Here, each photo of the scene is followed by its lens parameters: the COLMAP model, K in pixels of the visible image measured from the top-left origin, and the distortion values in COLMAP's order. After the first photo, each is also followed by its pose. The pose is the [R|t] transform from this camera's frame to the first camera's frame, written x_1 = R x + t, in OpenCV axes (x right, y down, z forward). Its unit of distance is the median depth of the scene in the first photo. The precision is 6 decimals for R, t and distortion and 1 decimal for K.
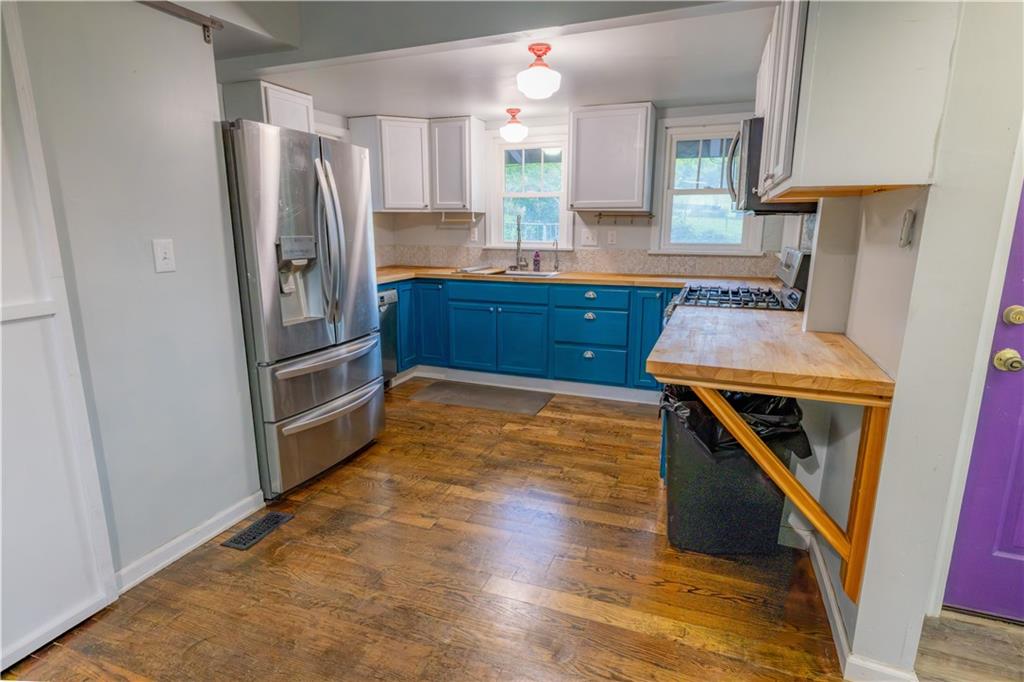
lens RADIAL K [[536.2, 0, 514.5], [0, 536.2, 340.5], [0, 0, 1]] dist [0.005142, 0.001649]
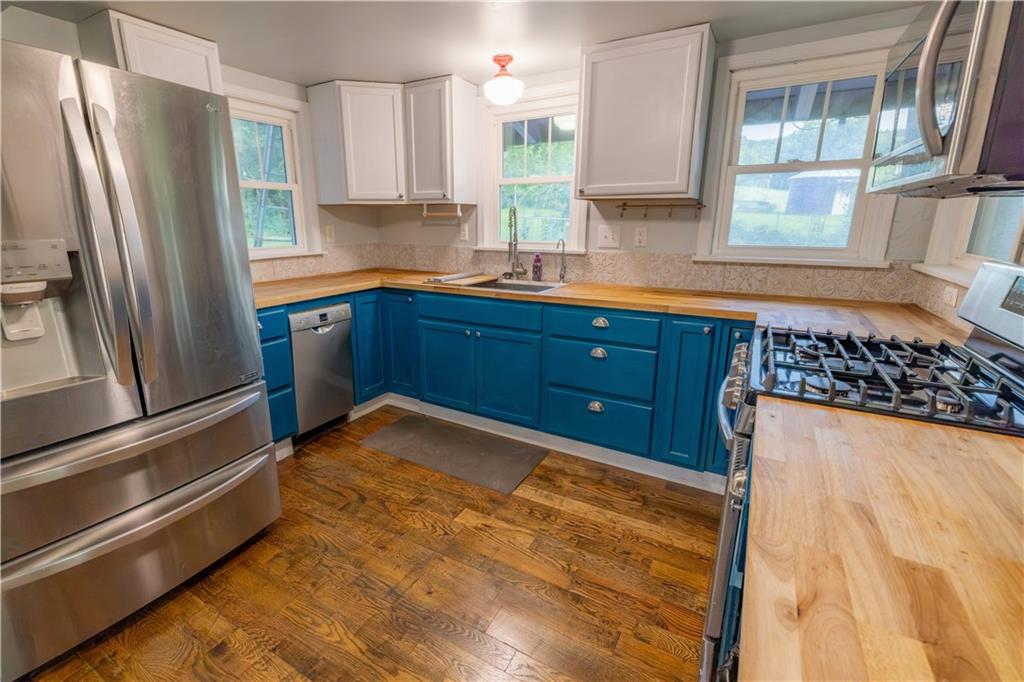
lens RADIAL K [[440.6, 0, 493.7], [0, 440.6, 330.0], [0, 0, 1]] dist [-0.000735, 0.000193]
pose [[0.984903, 0.038544, -0.168761, 0.095833], [-0.033489, 0.998904, 0.032697, -0.083009], [0.169837, -0.026551, 0.985115, 0.396043]]
